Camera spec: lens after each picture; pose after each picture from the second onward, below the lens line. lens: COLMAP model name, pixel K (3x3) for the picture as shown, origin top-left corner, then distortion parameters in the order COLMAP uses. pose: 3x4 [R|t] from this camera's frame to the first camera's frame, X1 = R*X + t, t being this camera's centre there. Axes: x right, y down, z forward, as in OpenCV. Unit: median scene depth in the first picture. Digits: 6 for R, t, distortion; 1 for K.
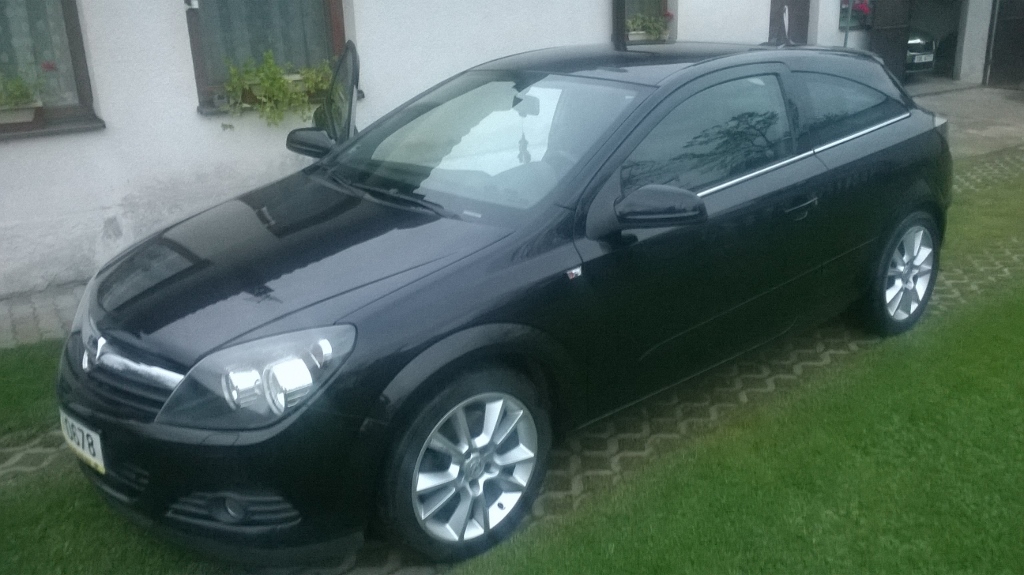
lens RADIAL K [[868.9, 0, 512.0], [0, 868.9, 287.5], [0, 0, 1]] dist [0.005096, 0.003590]
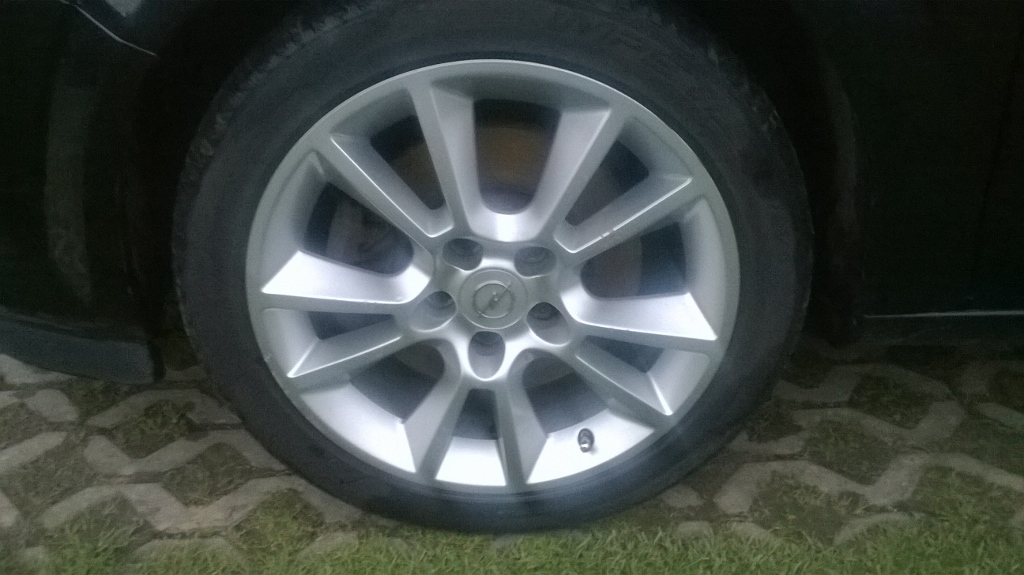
lens RADIAL K [[868.9, 0, 512.0], [0, 868.9, 287.5], [0, 0, 1]] dist [0.005096, 0.003590]
pose [[0.775100, 0.336096, -0.535032, 0.129254], [-0.224503, 0.938028, 0.264011, 0.109359], [0.590608, -0.084519, 0.802520, 0.708455]]
